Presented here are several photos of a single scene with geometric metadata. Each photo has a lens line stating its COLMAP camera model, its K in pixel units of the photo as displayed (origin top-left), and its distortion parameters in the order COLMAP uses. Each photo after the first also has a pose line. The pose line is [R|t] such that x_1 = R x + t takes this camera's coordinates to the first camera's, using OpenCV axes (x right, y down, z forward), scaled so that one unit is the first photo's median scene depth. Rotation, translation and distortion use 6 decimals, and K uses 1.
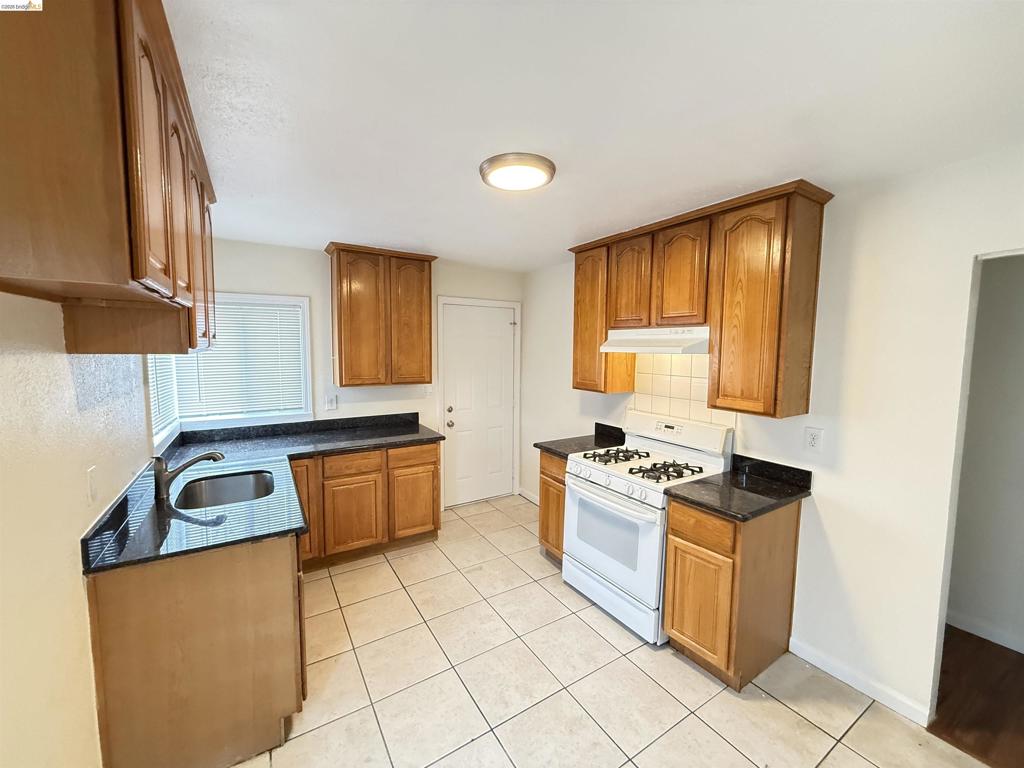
lens RADIAL K [[409.2, 0, 508.6], [0, 409.2, 383.0], [0, 0, 1]] dist [-0.001119, -0.000063]
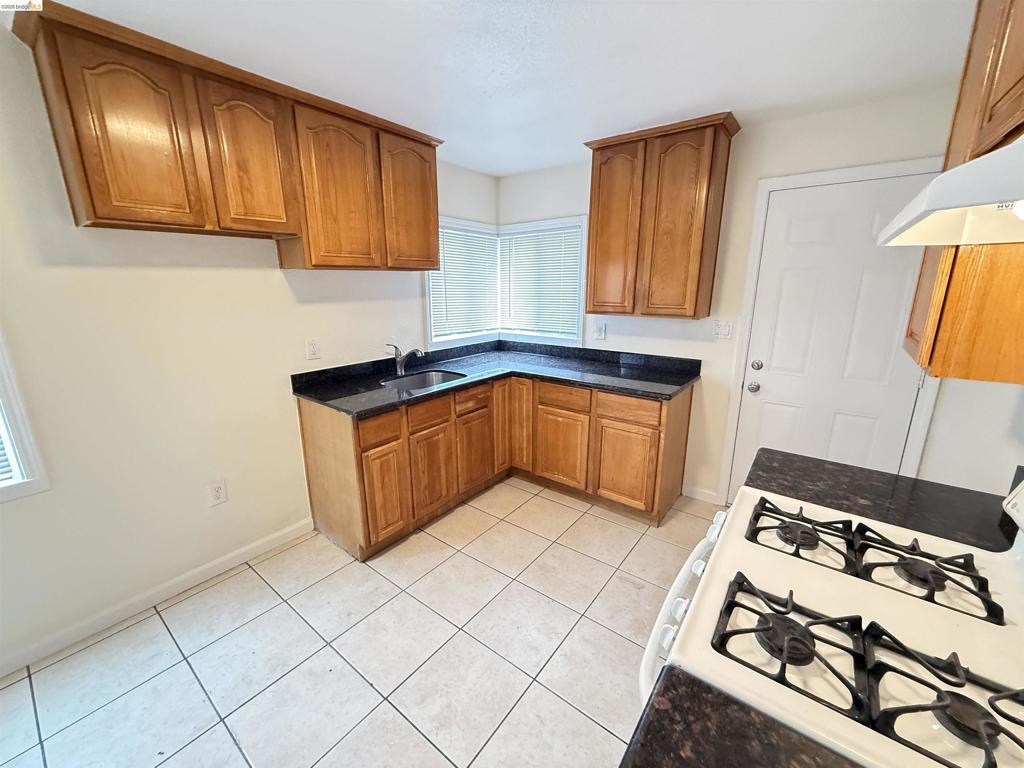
lens RADIAL K [[406.5, 0, 506.5], [0, 406.5, 383.8], [0, 0, 1]] dist [-0.003107, -0.000153]
pose [[0.345575, 0.216061, -0.913179, 0.388881], [-0.076010, 0.976380, 0.202250, -0.007538], [0.935308, -0.000482, 0.353835, 0.516160]]
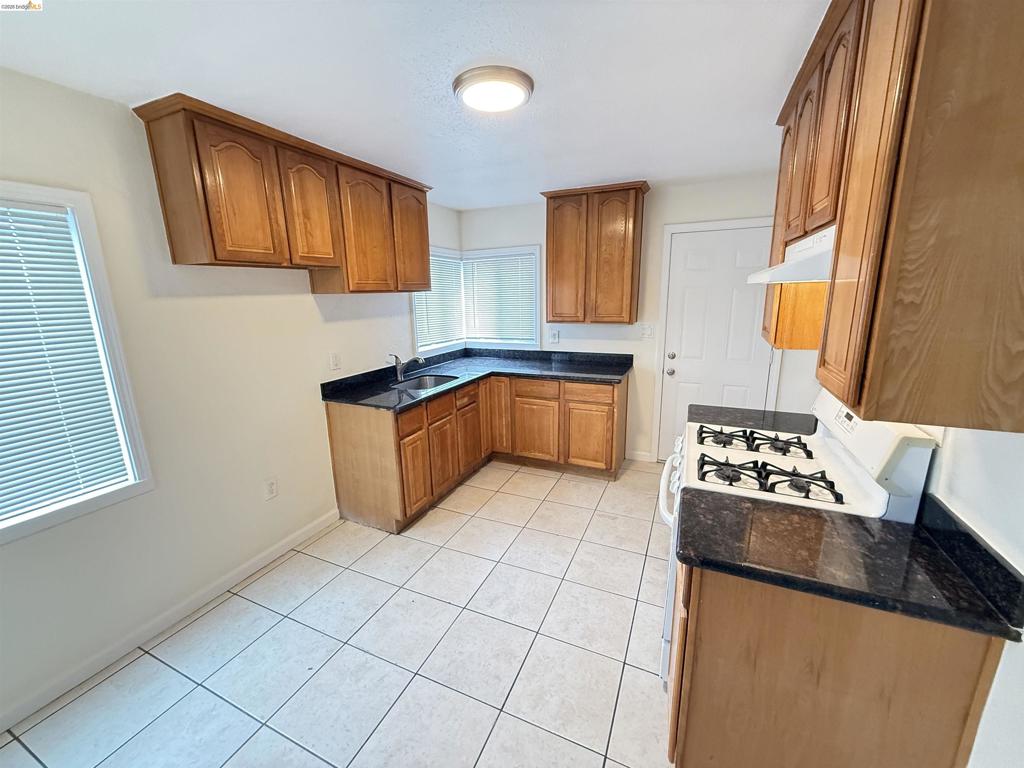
lens RADIAL K [[406.5, 0, 506.5], [0, 406.5, 383.8], [0, 0, 1]] dist [-0.003107, -0.000153]
pose [[0.549677, 0.162963, -0.819328, 0.498059], [-0.048120, 0.985336, 0.163698, -0.003747], [0.833990, -0.050555, 0.549458, 0.265271]]
